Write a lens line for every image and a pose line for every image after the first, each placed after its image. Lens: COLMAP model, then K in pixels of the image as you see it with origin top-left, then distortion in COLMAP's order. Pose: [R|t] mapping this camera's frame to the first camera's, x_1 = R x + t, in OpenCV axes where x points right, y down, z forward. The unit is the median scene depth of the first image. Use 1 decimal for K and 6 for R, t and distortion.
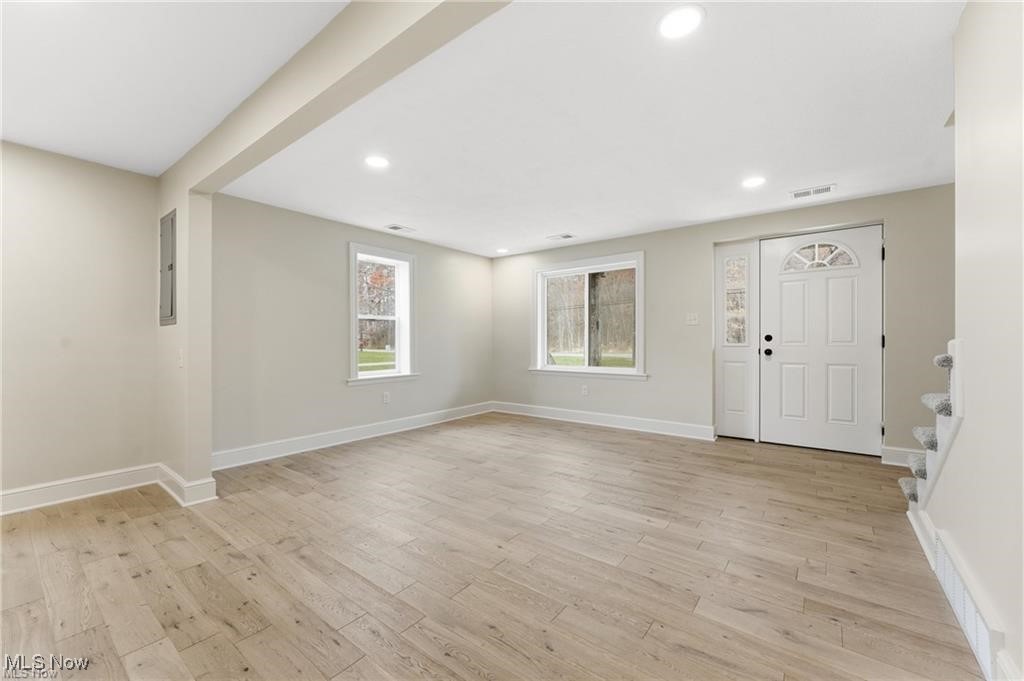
lens RADIAL K [[404.3, 0, 510.3], [0, 404.3, 342.8], [0, 0, 1]] dist [-0.000715, -0.000227]
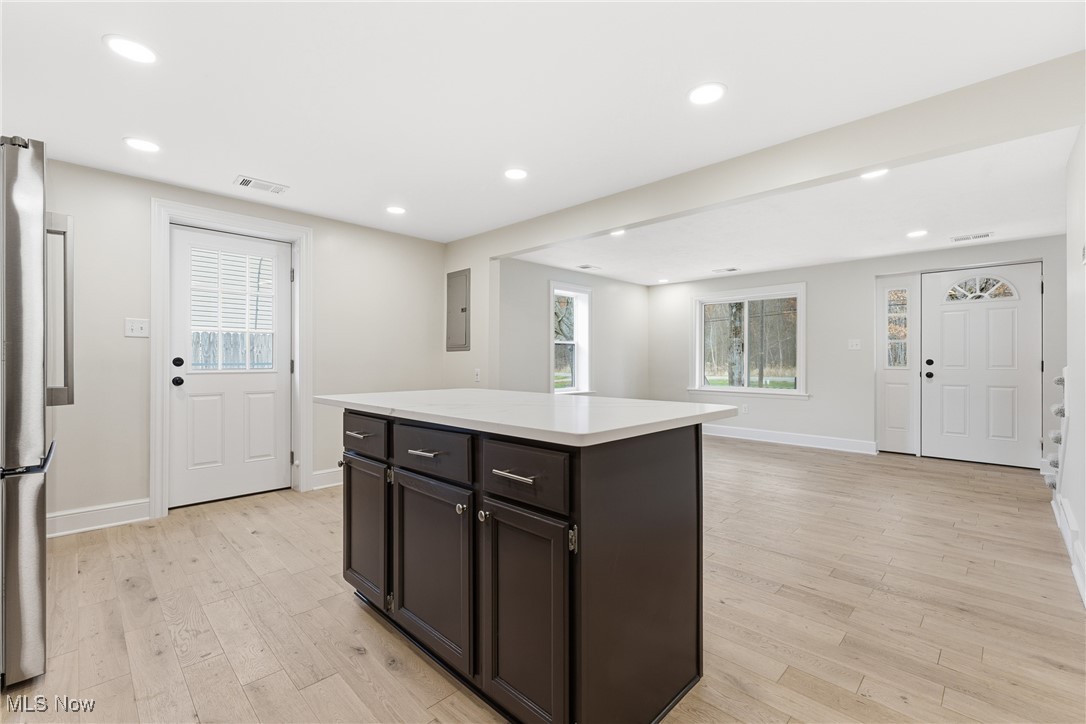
lens RADIAL K [[467.9, 0, 539.1], [0, 467.9, 358.5], [0, 0, 1]] dist [-0.003195, 0.001487]
pose [[0.992407, 0.005033, -0.122890, -0.255402], [-0.006073, 0.999949, -0.008095, -0.004904], [0.122843, 0.008780, 0.992387, -0.385037]]
